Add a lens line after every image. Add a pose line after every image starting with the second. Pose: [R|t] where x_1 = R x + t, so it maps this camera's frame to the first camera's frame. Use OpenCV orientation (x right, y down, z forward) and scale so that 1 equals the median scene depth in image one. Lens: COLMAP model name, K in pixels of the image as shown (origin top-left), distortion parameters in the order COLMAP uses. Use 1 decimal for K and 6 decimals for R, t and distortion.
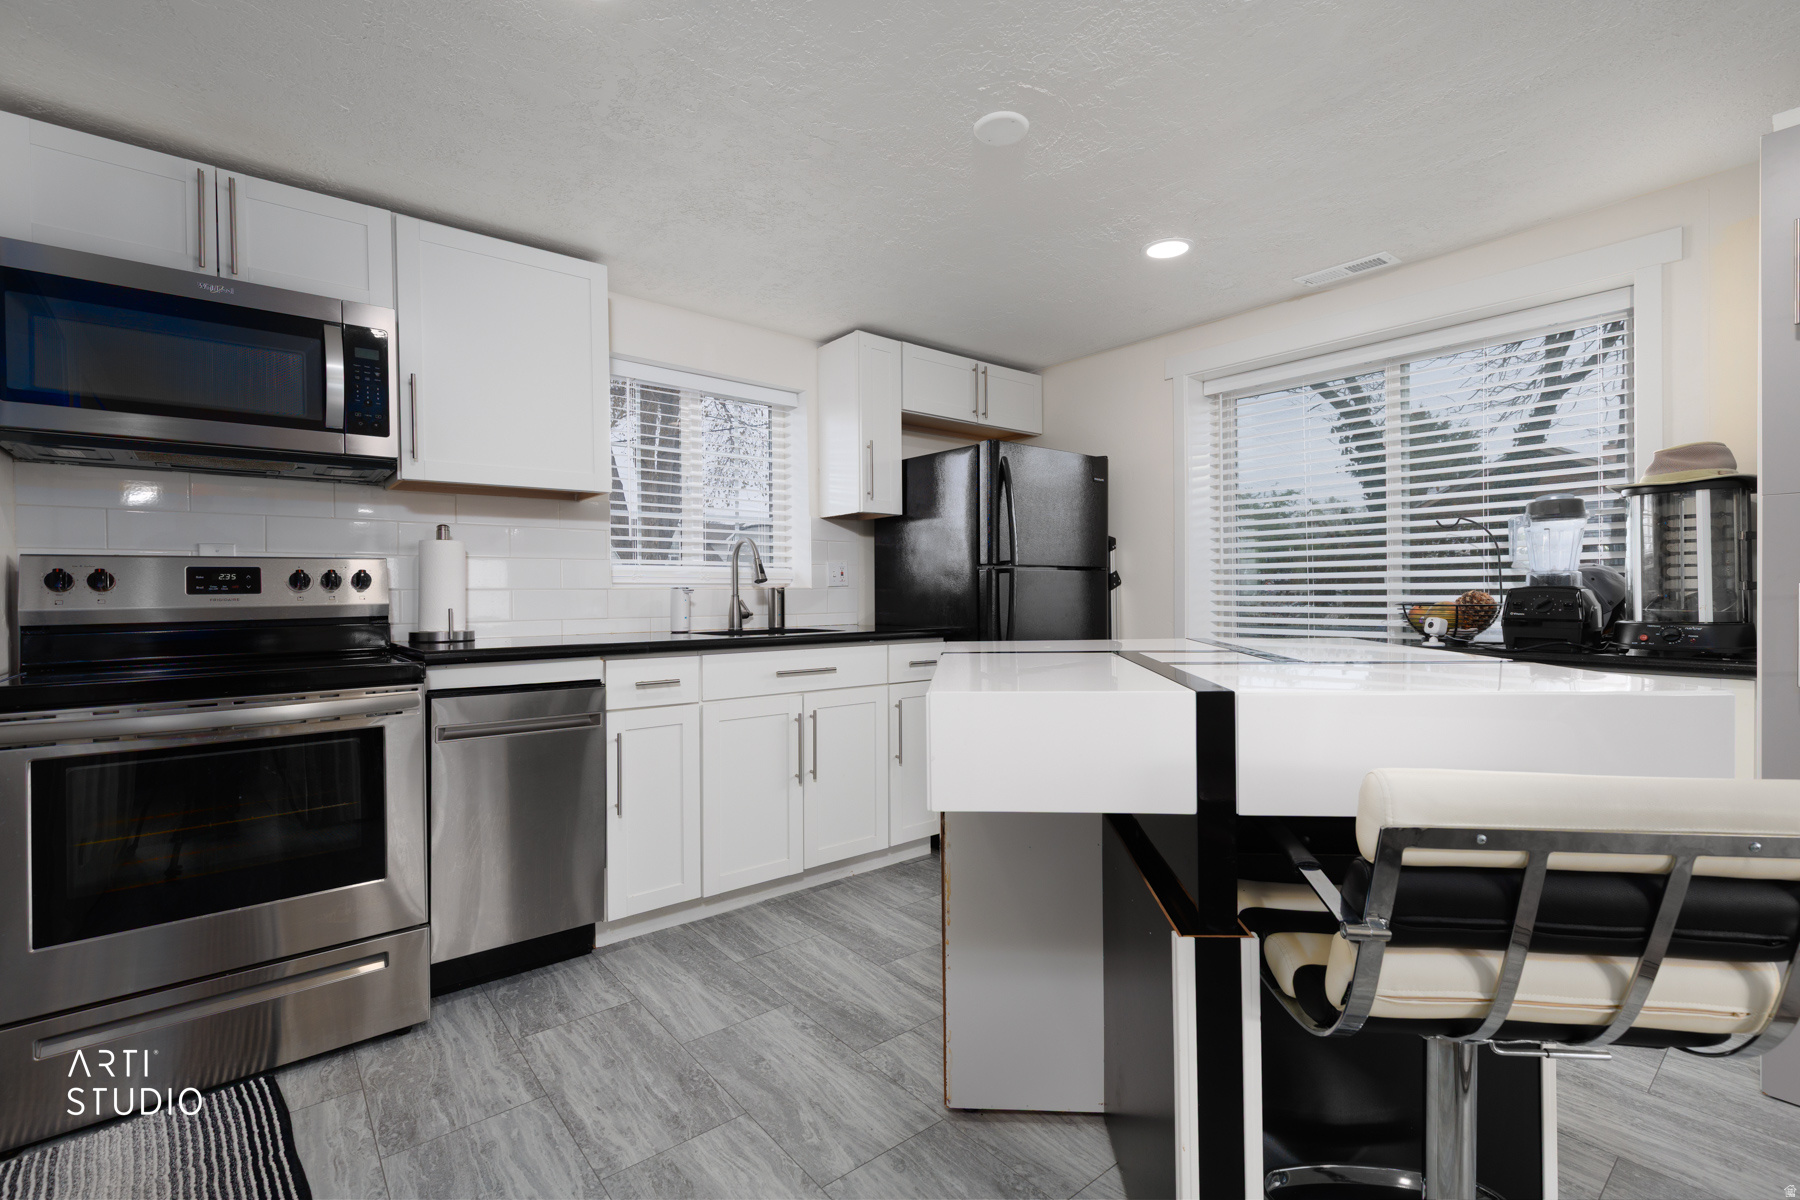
lens RADIAL K [[804.1, 0, 908.8], [0, 804.1, 594.6], [0, 0, 1]] dist [0.009389, -0.001663]
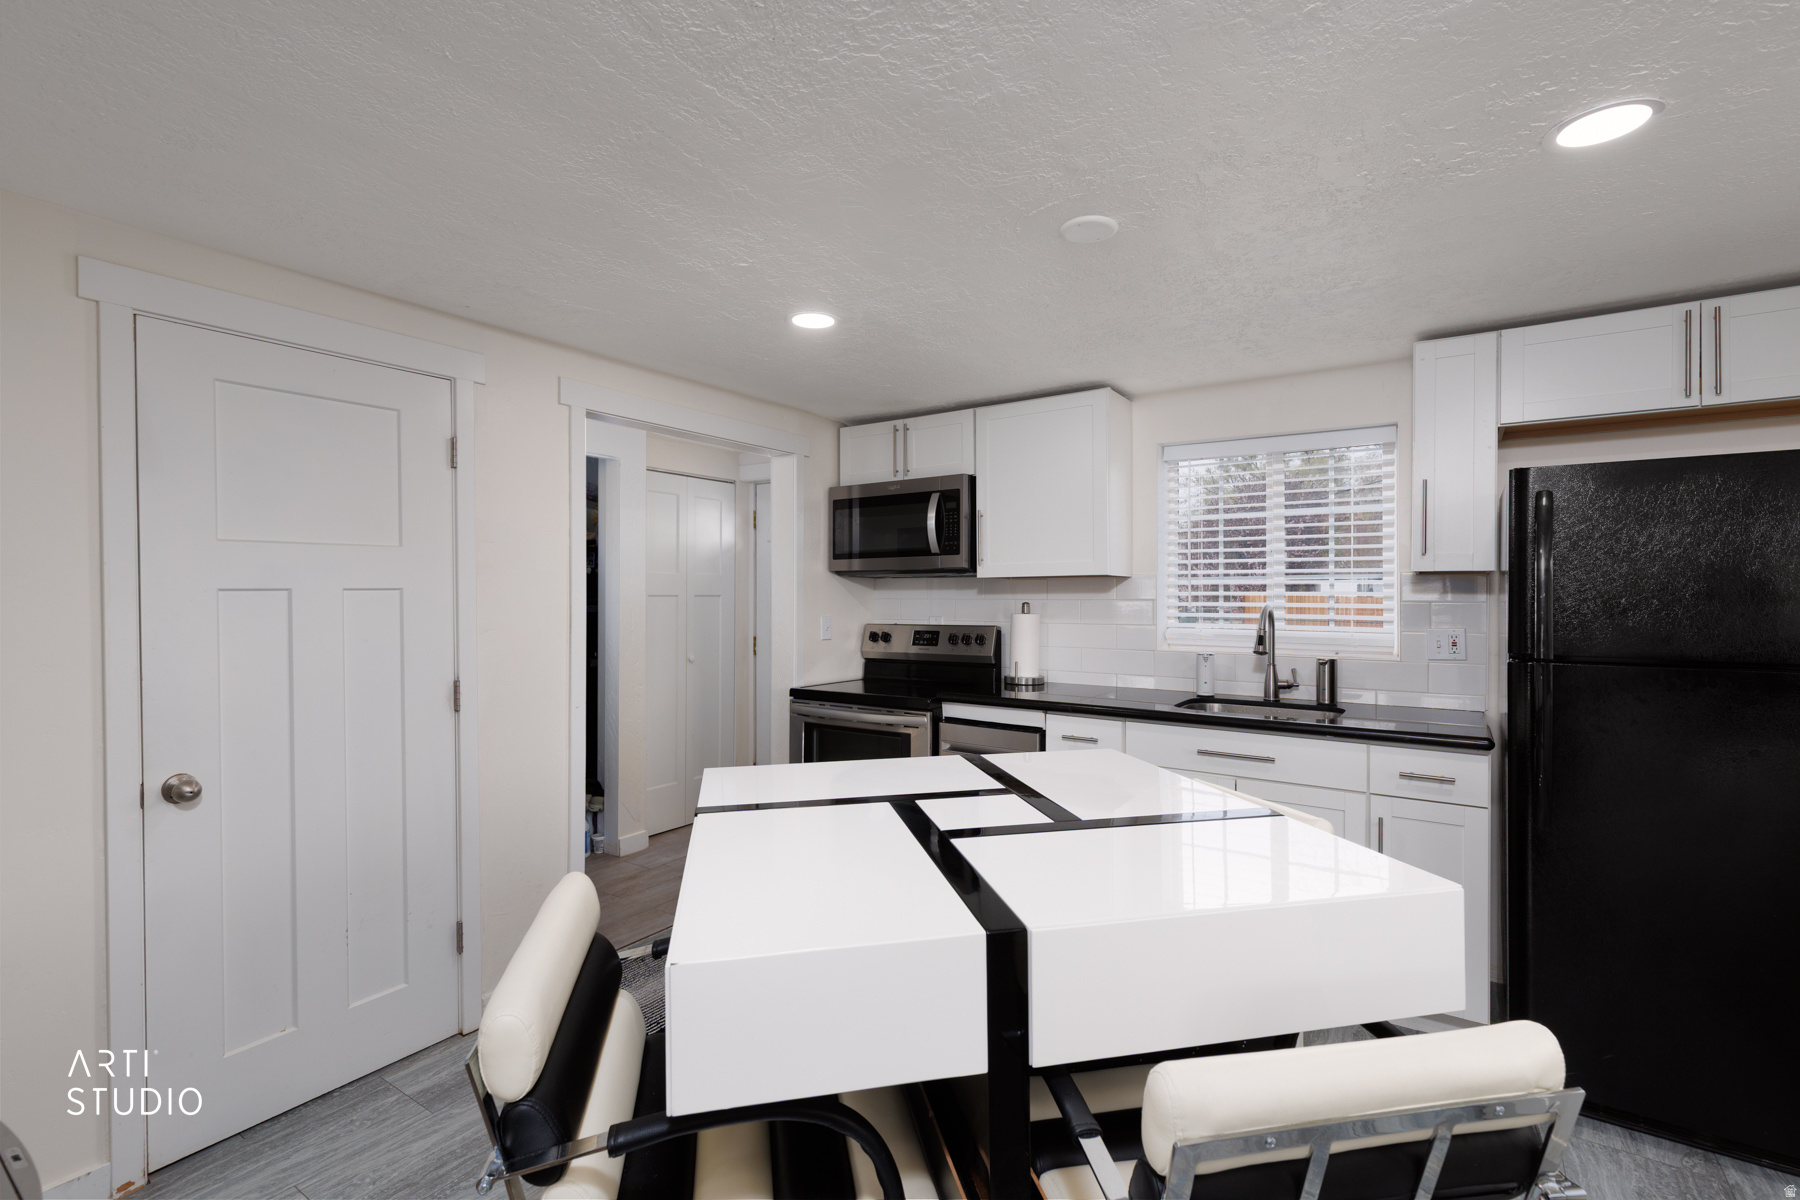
lens RADIAL K [[804.1, 0, 907.7], [0, 804.1, 597.9], [0, 0, 1]] dist [0.009389, -0.001663]
pose [[0.281658, 0.010086, -0.959462, 0.817152], [-0.007634, 0.999937, 0.008271, -0.115986], [0.959485, 0.004995, 0.281717, 0.434378]]
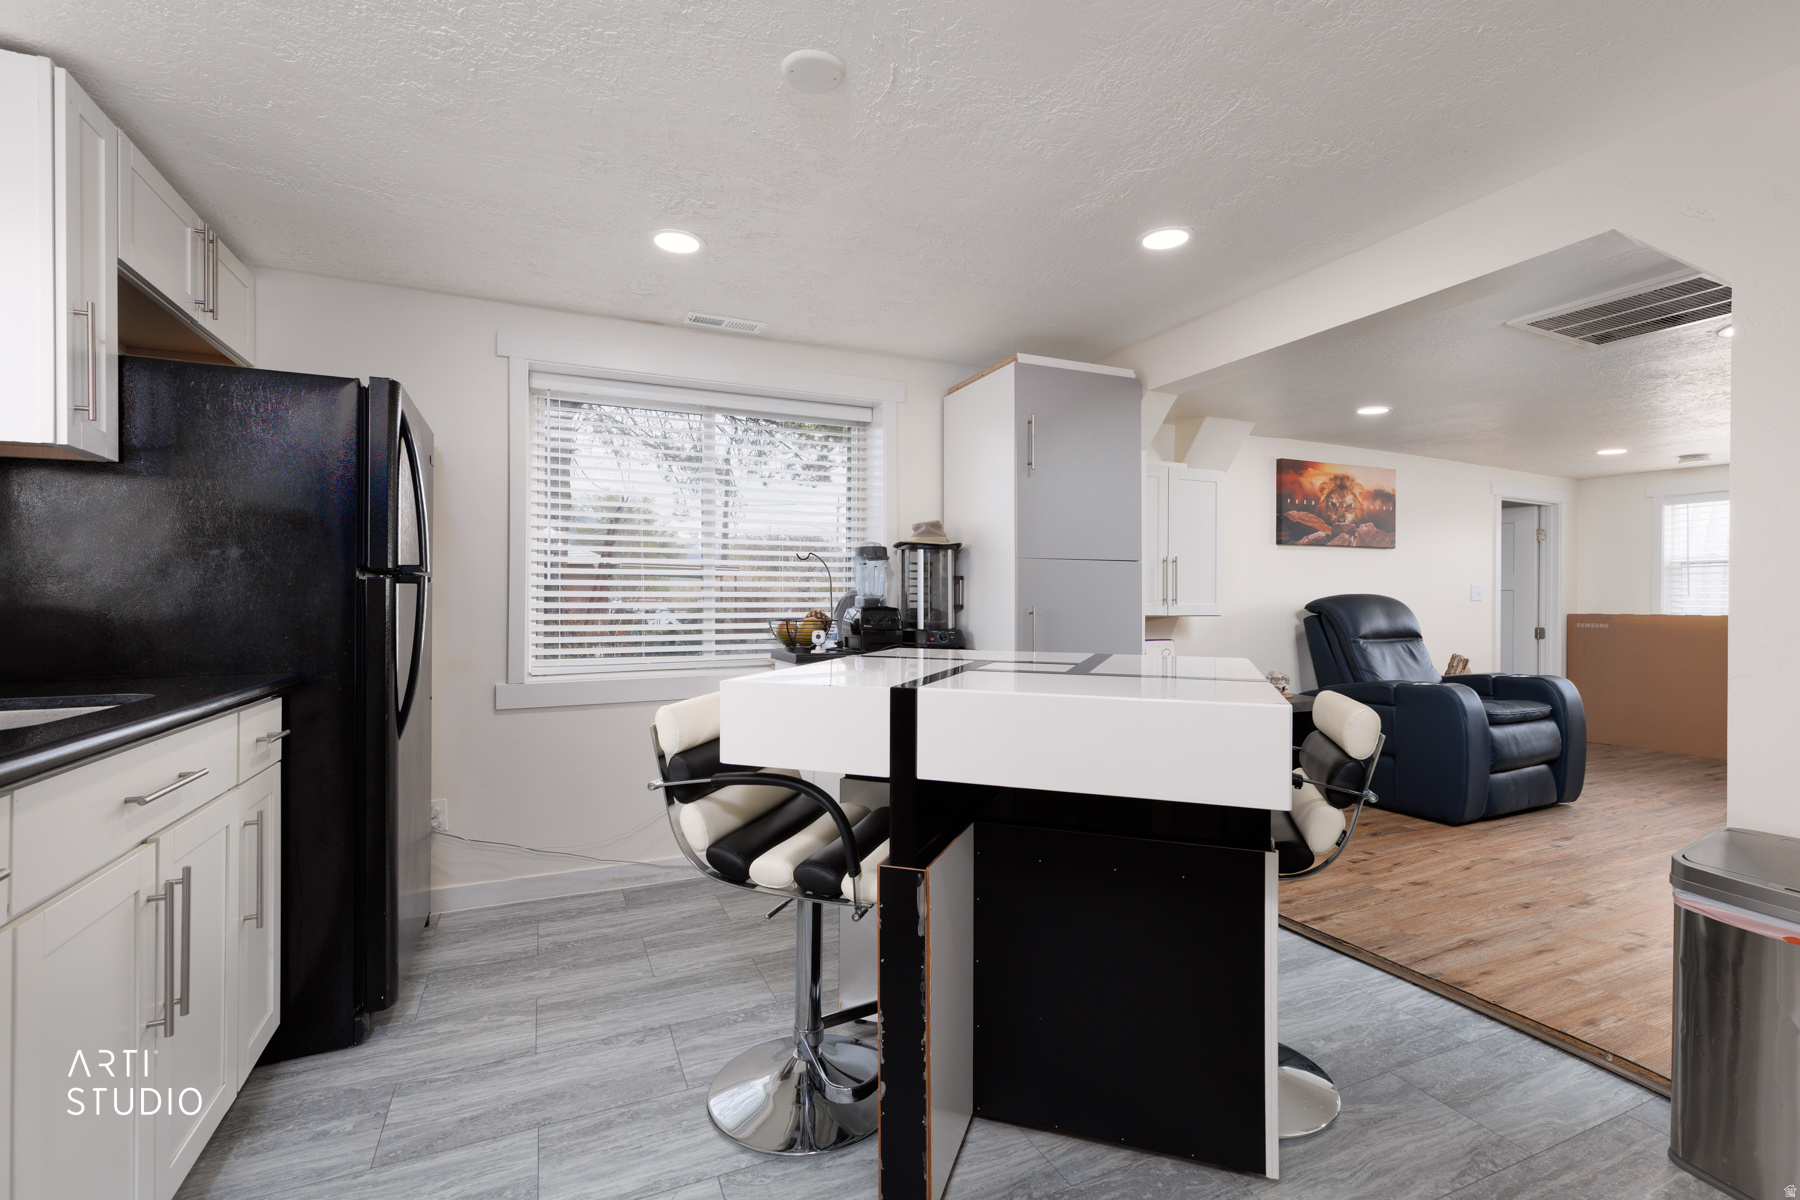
lens RADIAL K [[804.1, 0, 902.5], [0, 804.1, 597.3], [0, 0, 1]] dist [0.009389, -0.001663]
pose [[0.263856, 0.012643, 0.964479, -0.571814], [0.003661, 0.999894, -0.014108, -0.006000], [-0.964555, 0.007253, 0.263781, 0.582621]]
